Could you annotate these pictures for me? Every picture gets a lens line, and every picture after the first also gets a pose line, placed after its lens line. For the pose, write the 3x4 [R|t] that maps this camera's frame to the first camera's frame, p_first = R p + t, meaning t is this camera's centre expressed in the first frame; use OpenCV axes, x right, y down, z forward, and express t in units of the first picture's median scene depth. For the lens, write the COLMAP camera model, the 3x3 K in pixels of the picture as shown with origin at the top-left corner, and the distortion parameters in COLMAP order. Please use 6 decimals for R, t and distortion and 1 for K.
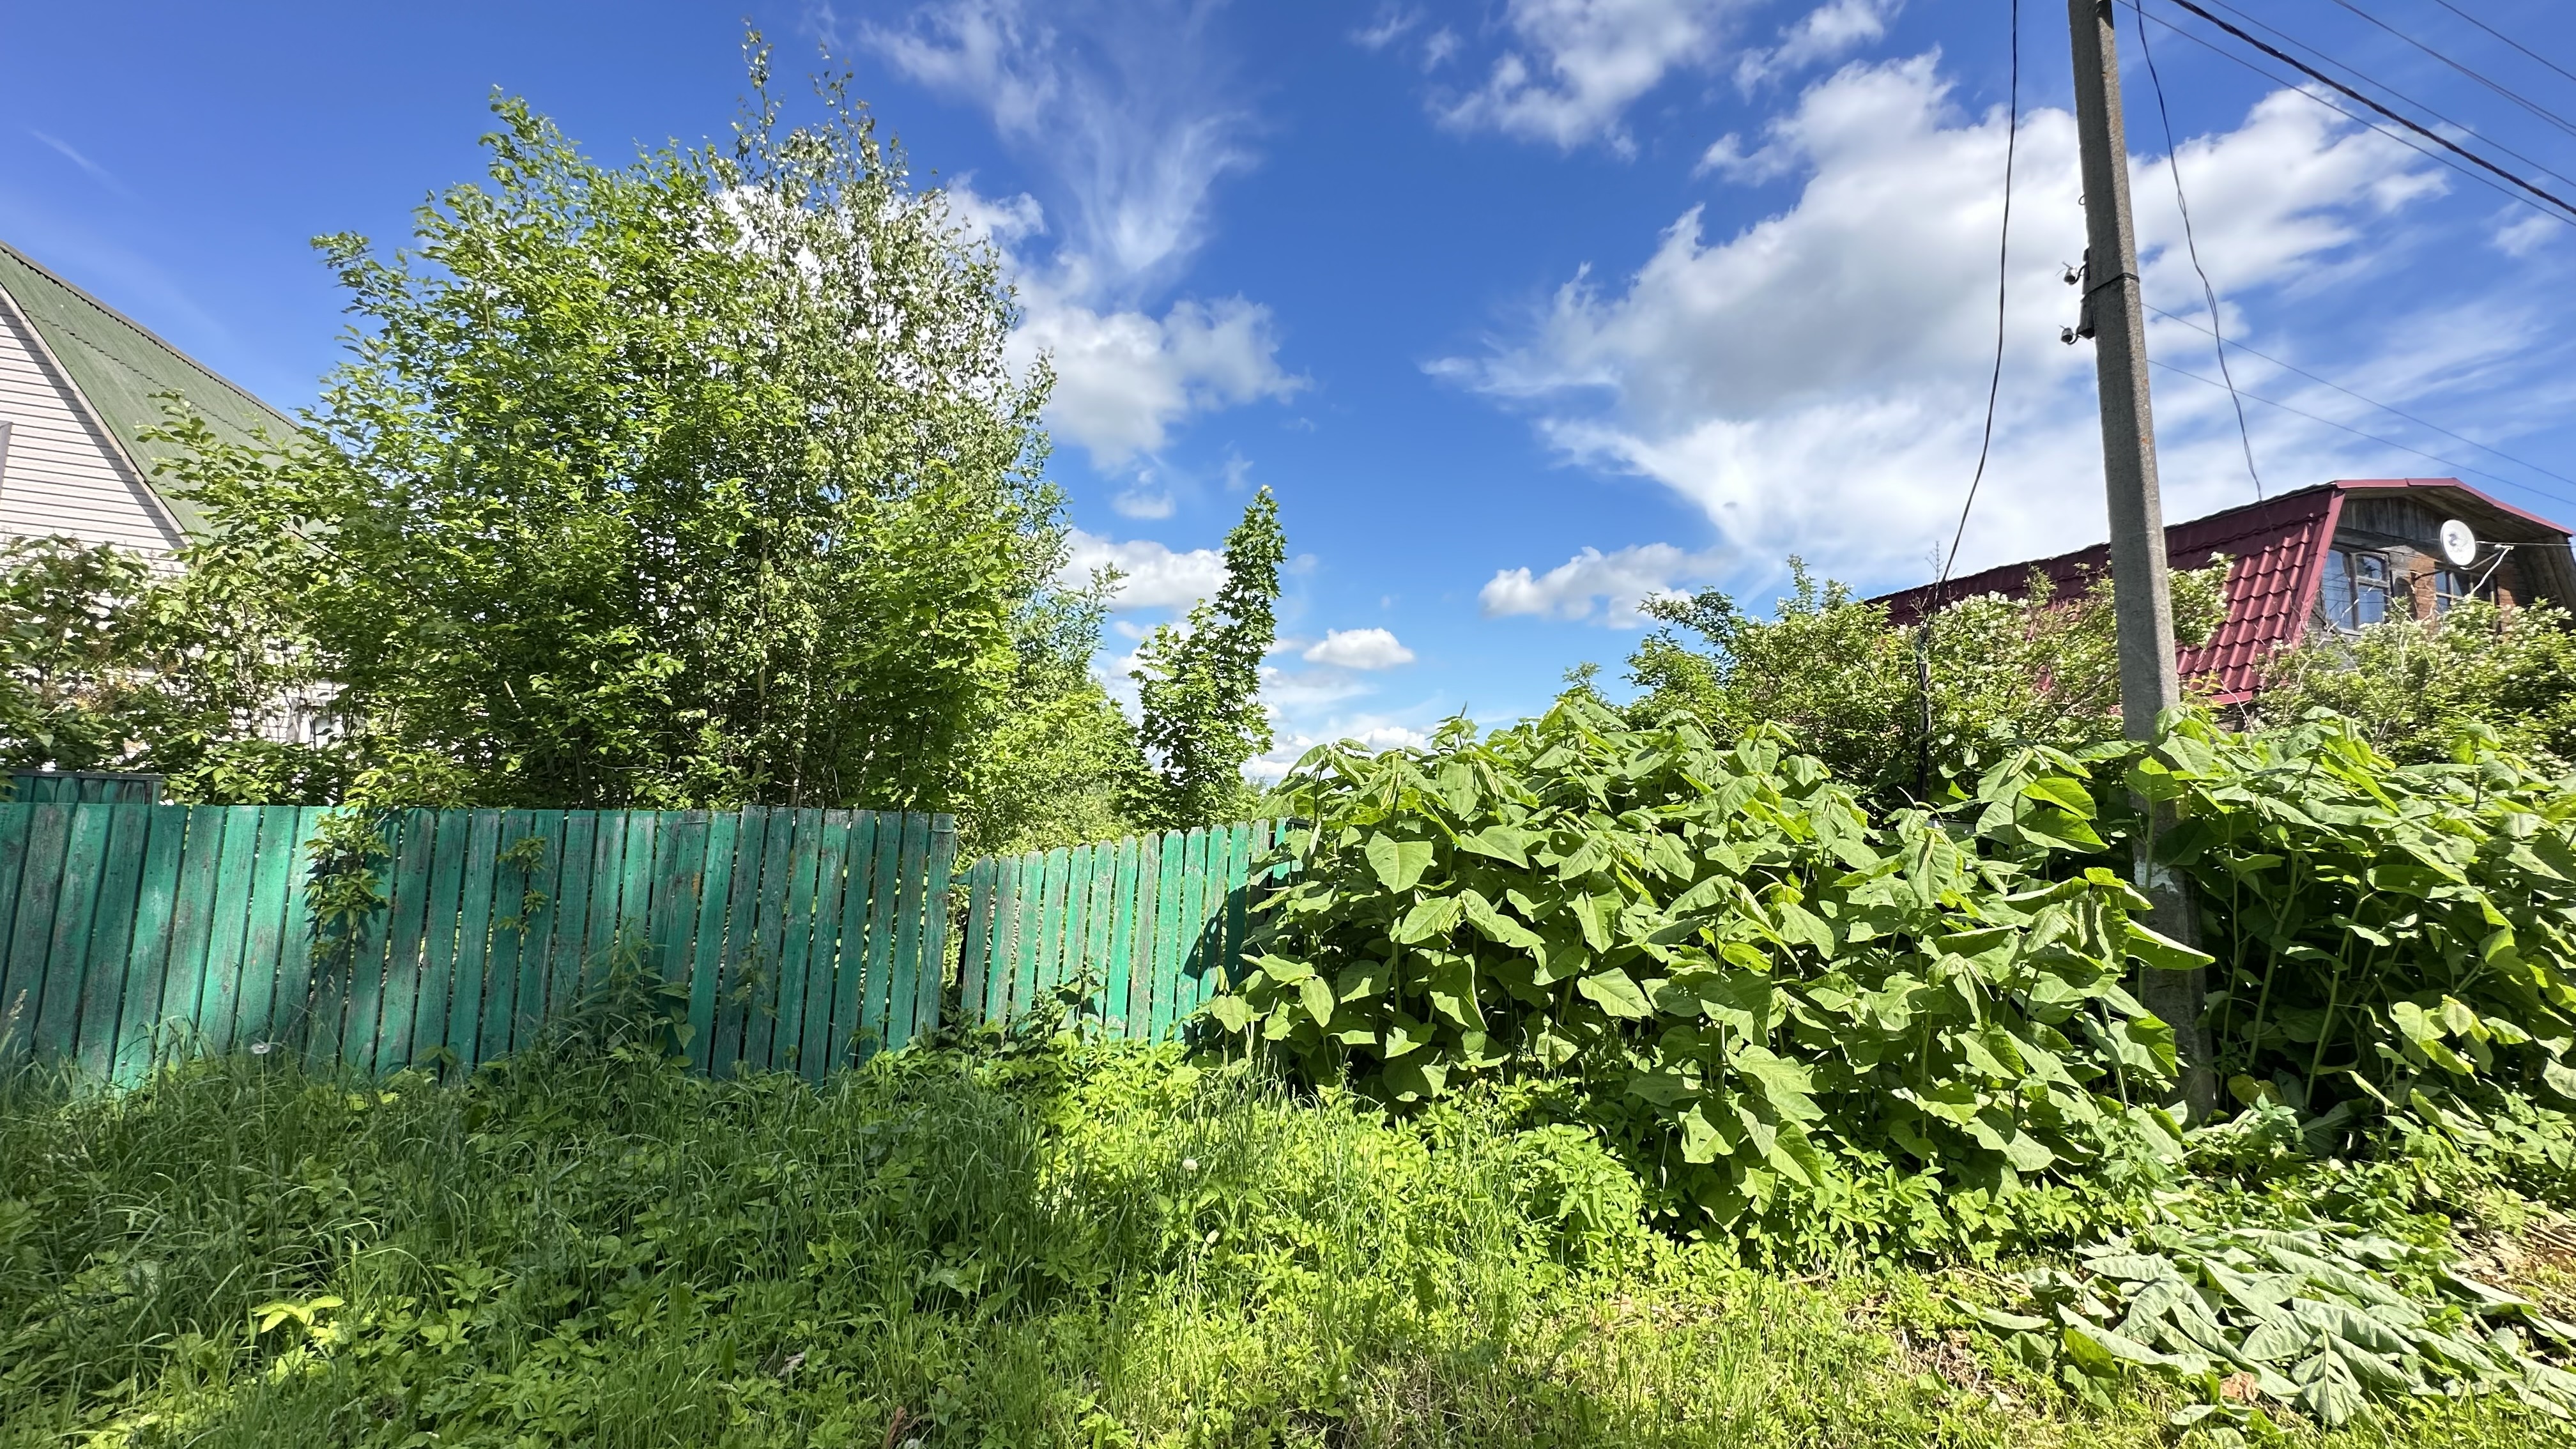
lens RADIAL K [[1021.2, 0, 1286.0], [0, 1021.2, 727.5], [0, 0, 1]] dist [0.002728, 0.001025]
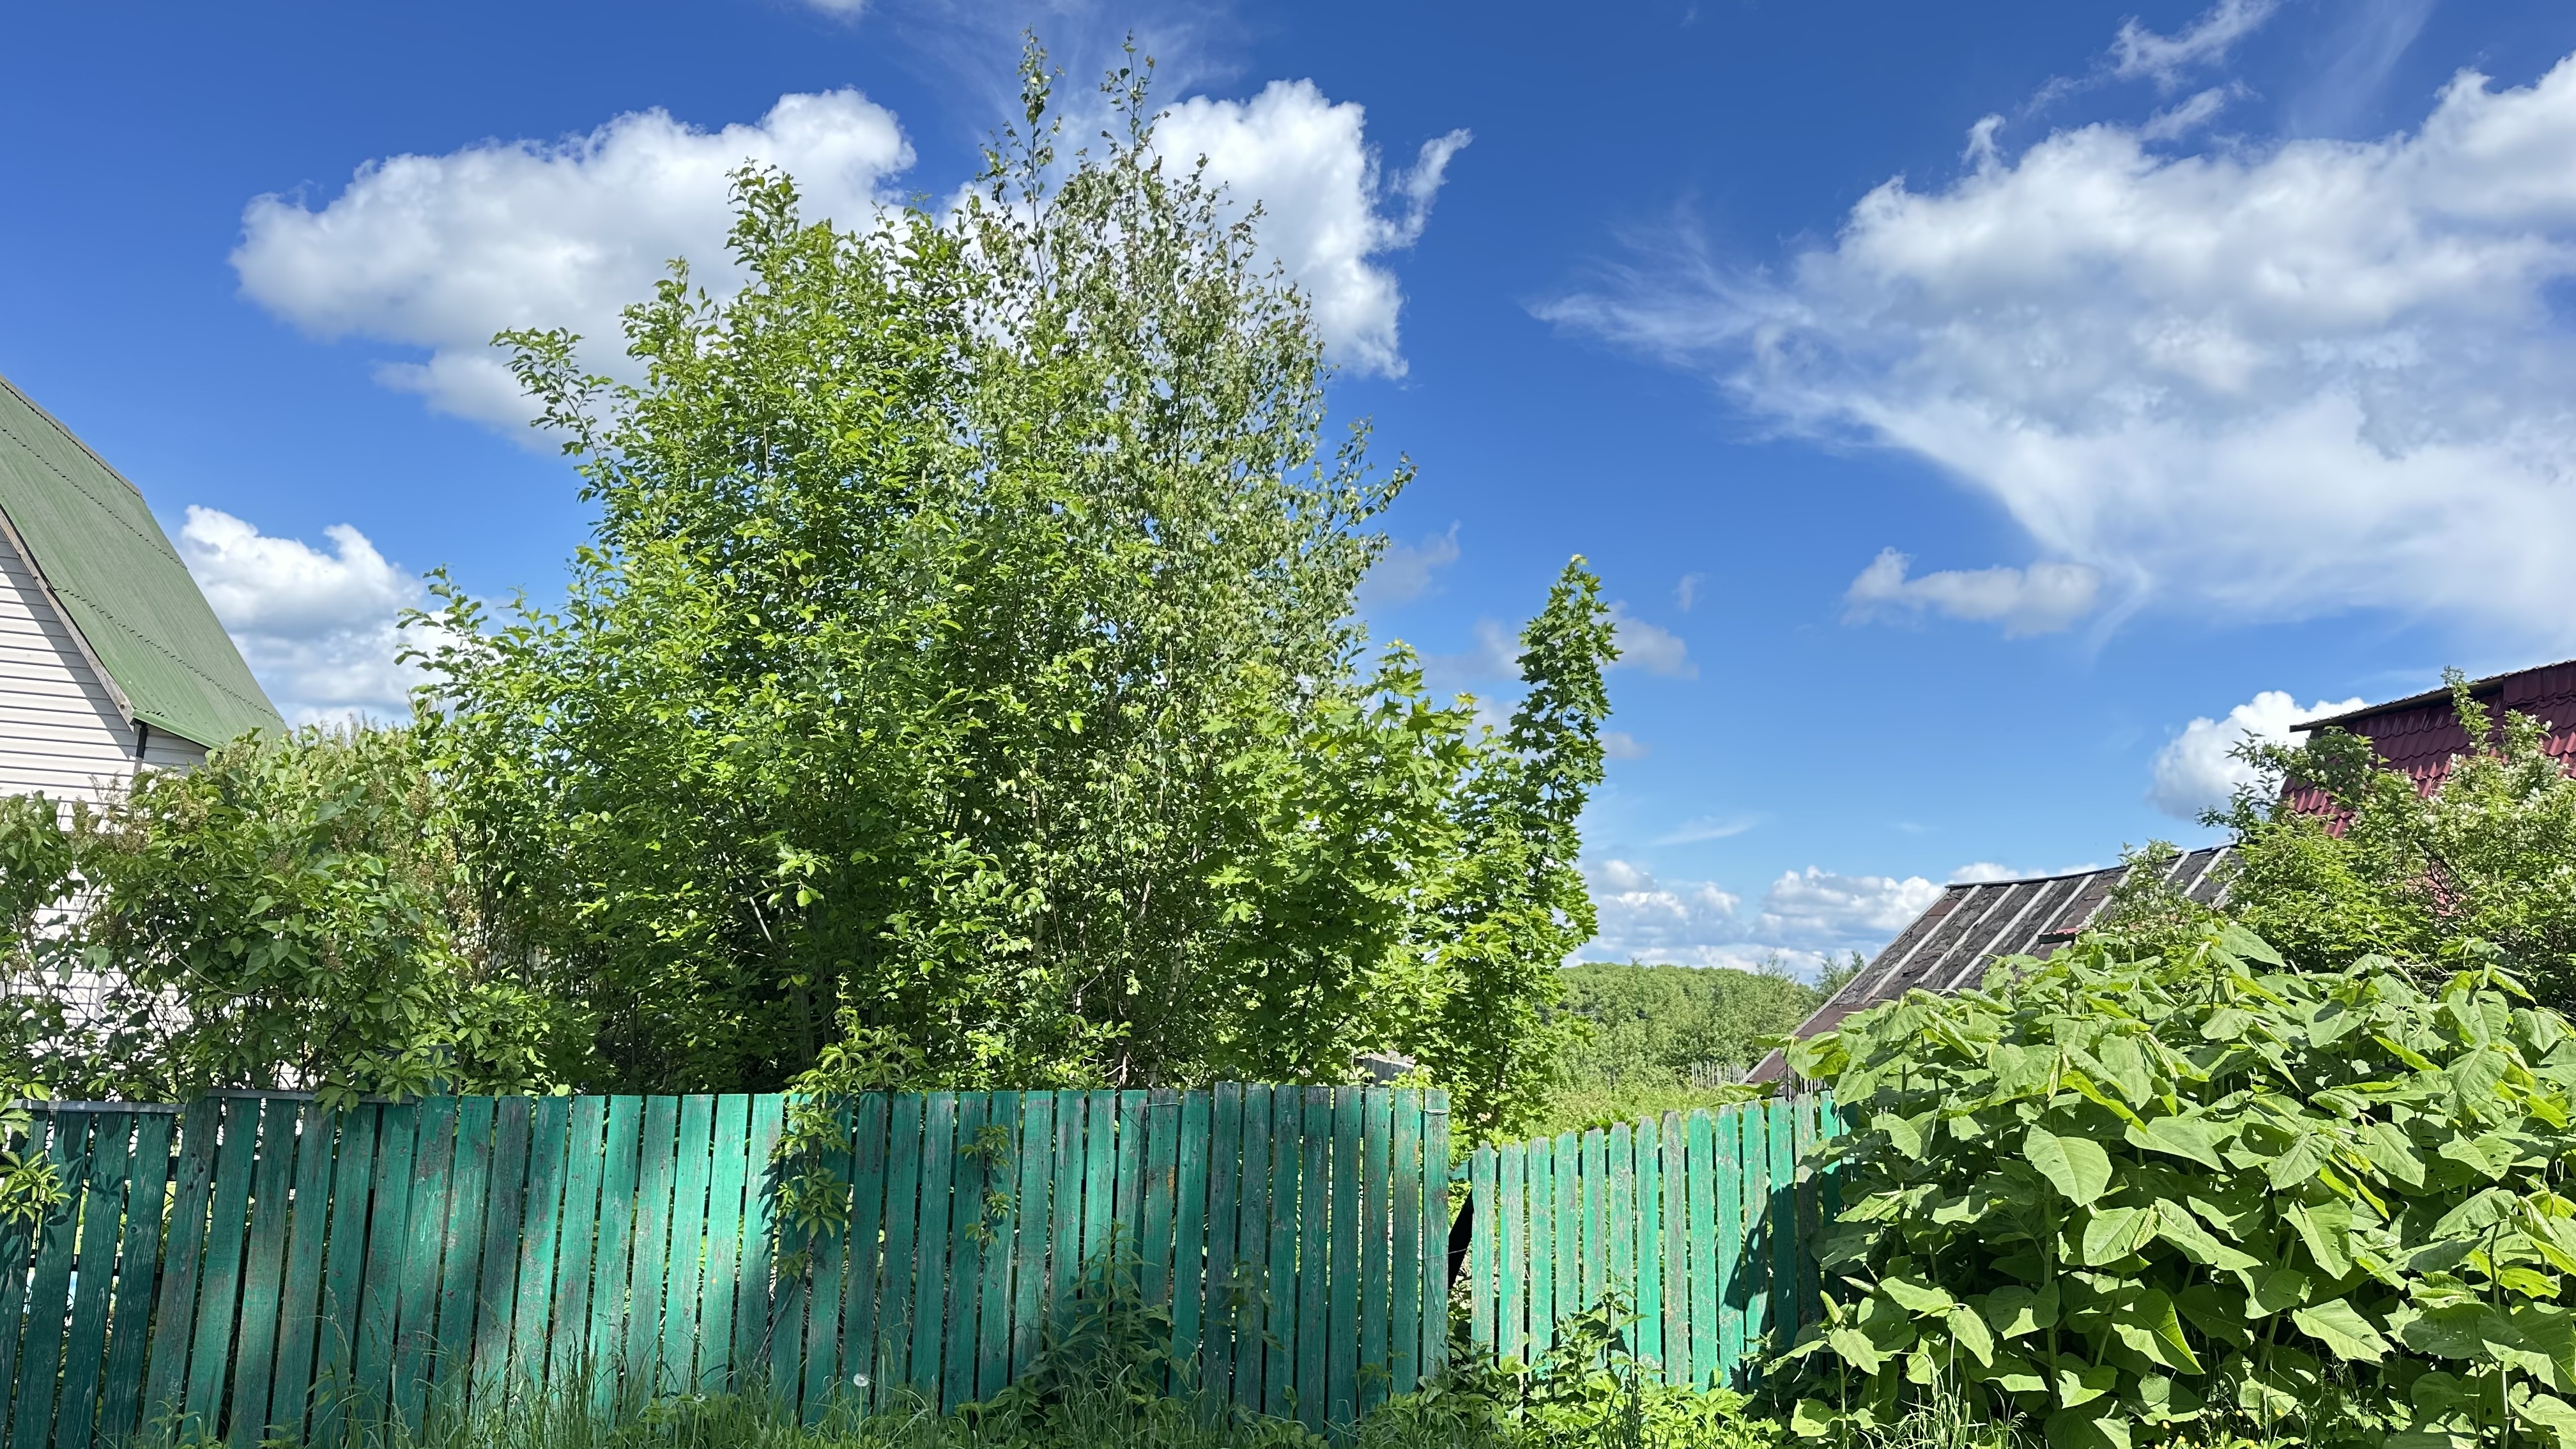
lens RADIAL K [[1817.9, 0, 1284.0], [0, 1817.9, 708.1], [0, 0, 1]] dist [0.052104, -0.050474]
pose [[0.998594, -0.011483, -0.051756, -0.419595], [0.007634, 0.997231, -0.073968, -0.124567], [0.052462, 0.073469, 0.995917, -0.511939]]
